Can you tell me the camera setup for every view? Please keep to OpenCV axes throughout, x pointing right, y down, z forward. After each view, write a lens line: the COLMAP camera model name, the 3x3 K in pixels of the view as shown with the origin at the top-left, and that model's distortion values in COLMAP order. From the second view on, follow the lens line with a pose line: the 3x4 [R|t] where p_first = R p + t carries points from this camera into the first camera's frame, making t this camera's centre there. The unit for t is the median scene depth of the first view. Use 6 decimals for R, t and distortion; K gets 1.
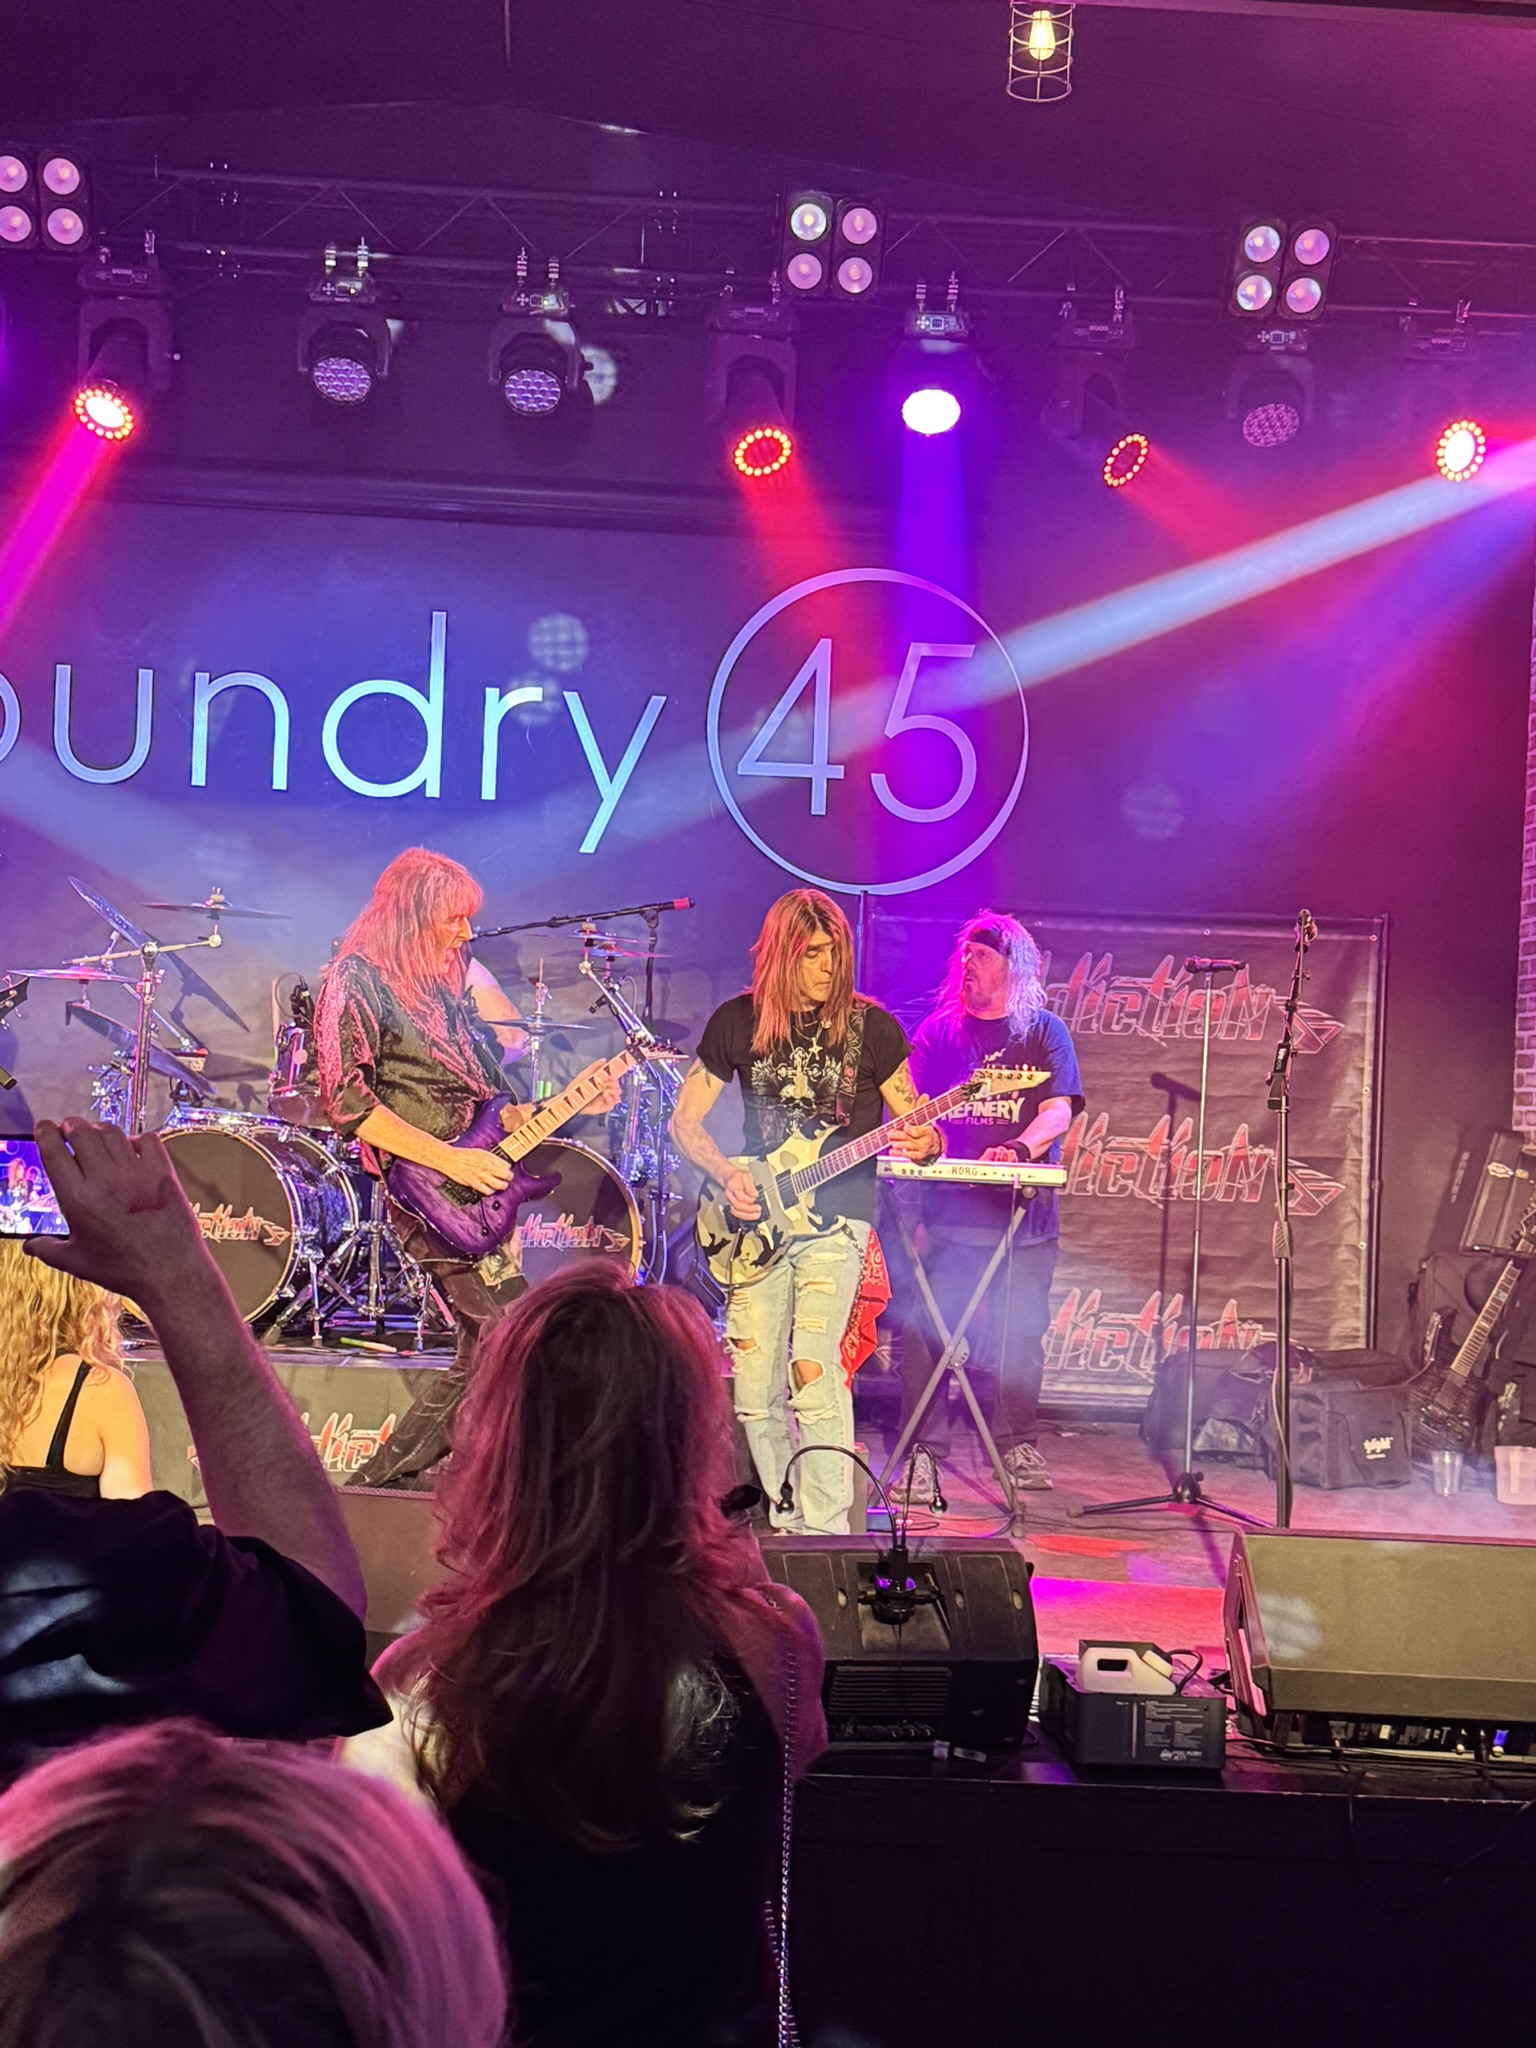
lens RADIAL K [[2742.1, 0, 746.1], [0, 2742.1, 1037.0], [0, 0, 1]] dist [0.140661, 0.062519]
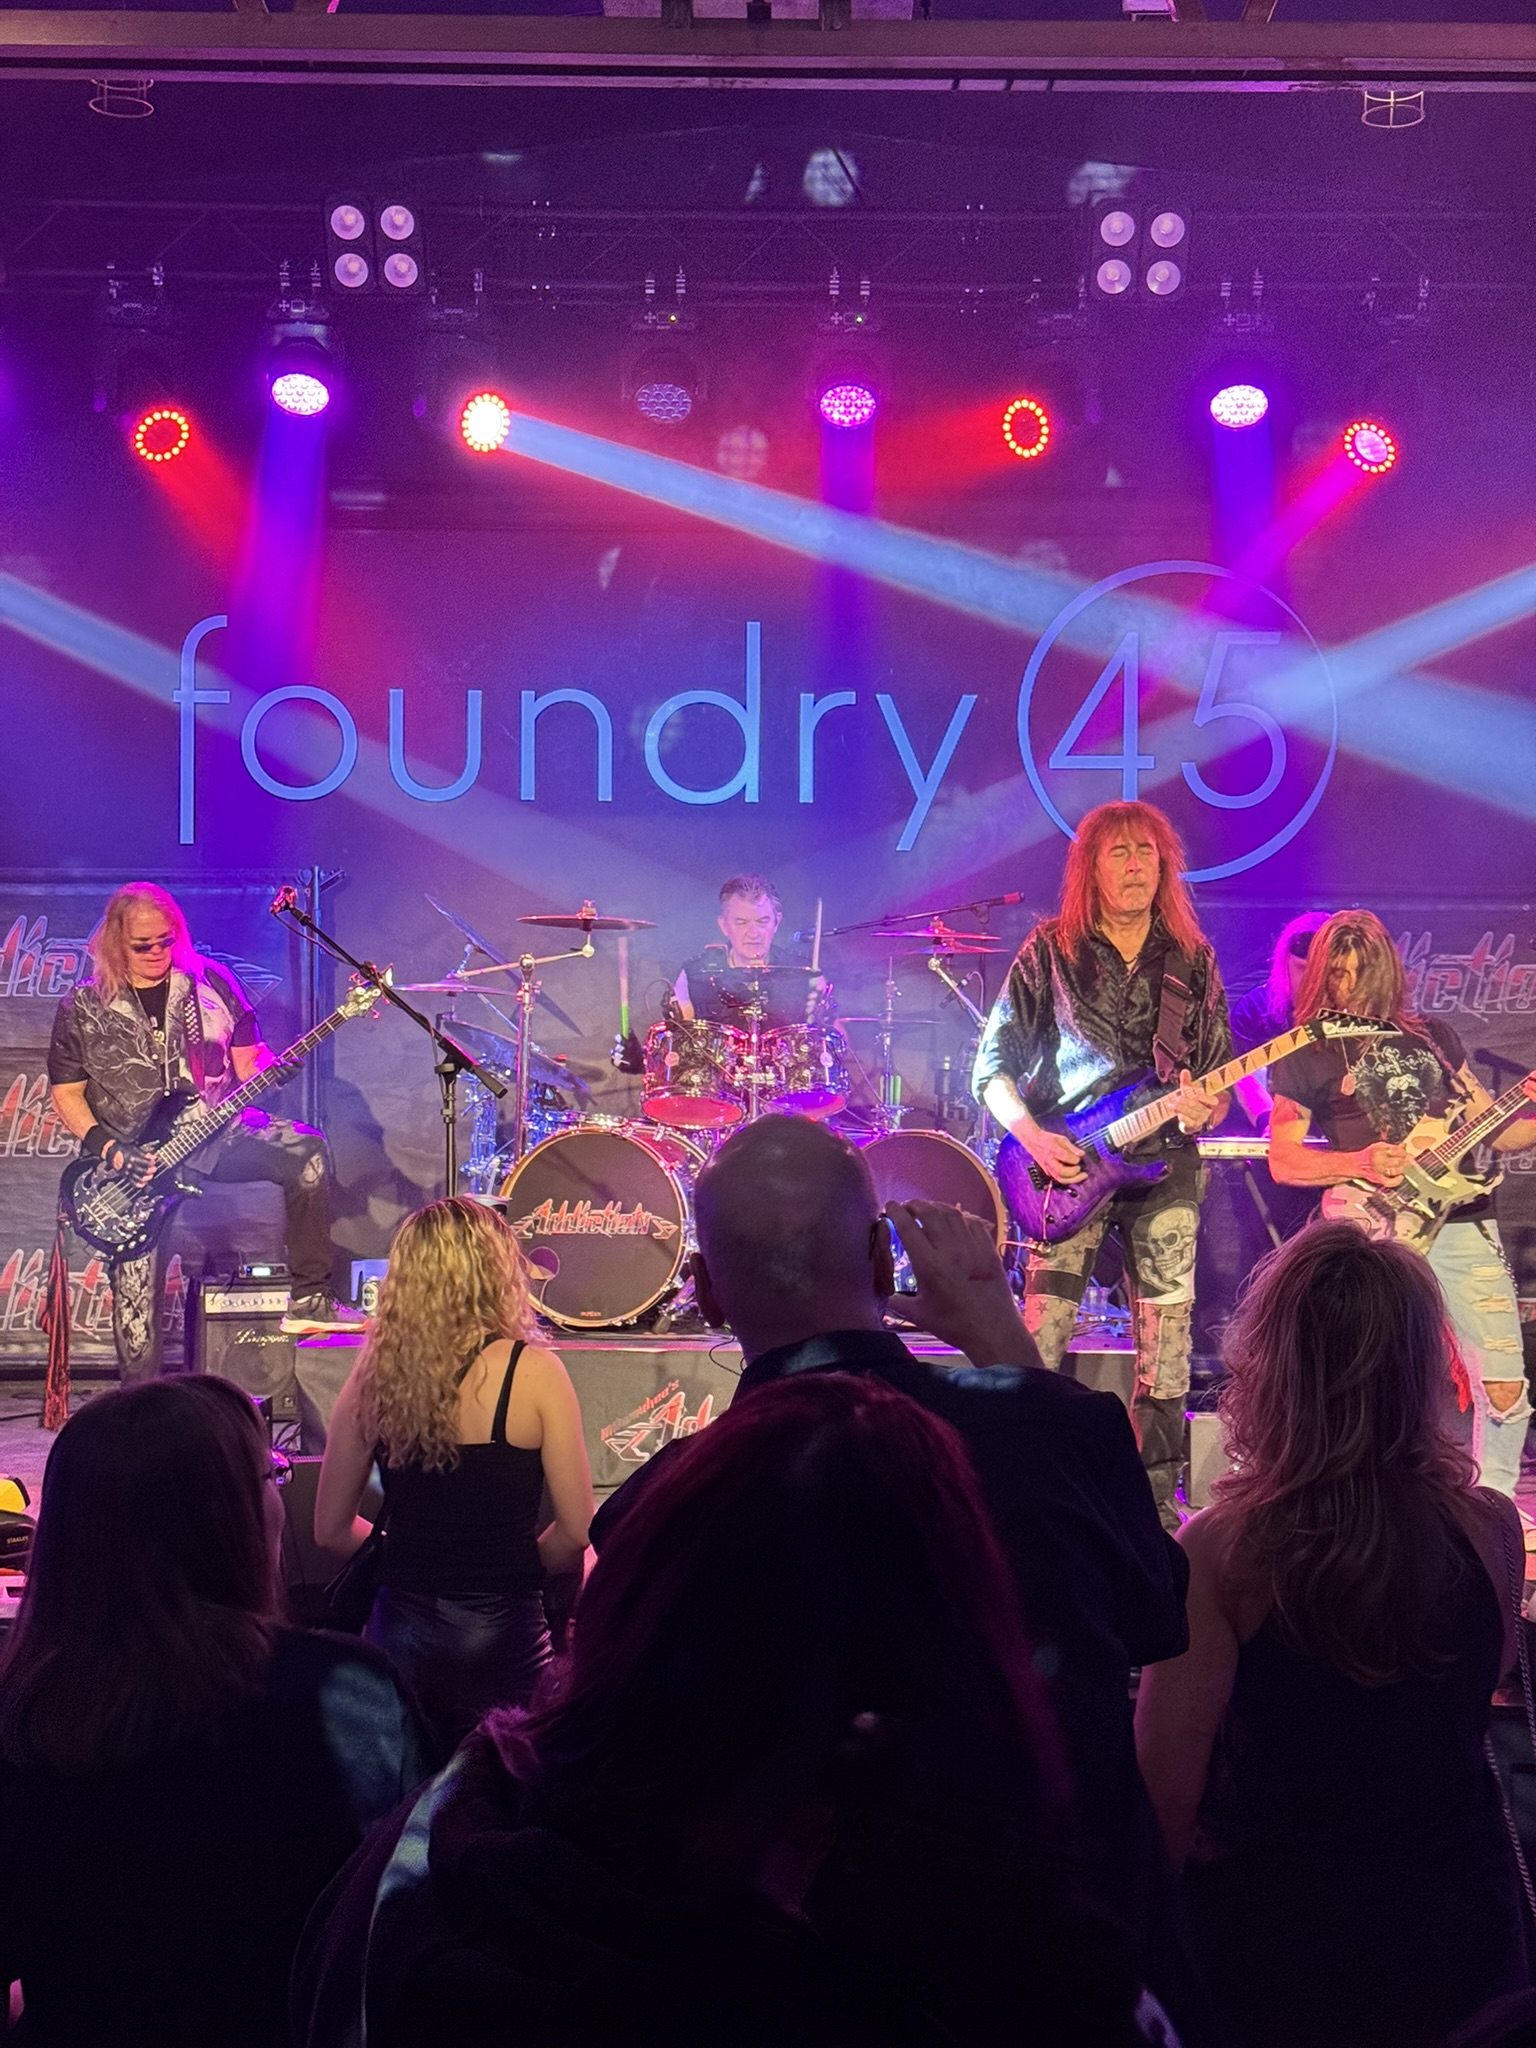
lens RADIAL K [[2900.3, 0, 768.0], [0, 2900.3, 1024.0], [0, 0, 1]] dist [0.150535, 0.027660]
pose [[0.998267, -0.031465, -0.049727, -0.060952], [0.031484, 0.999504, -0.000413, -0.004035], [0.049715, -0.001153, 0.998763, -0.088870]]
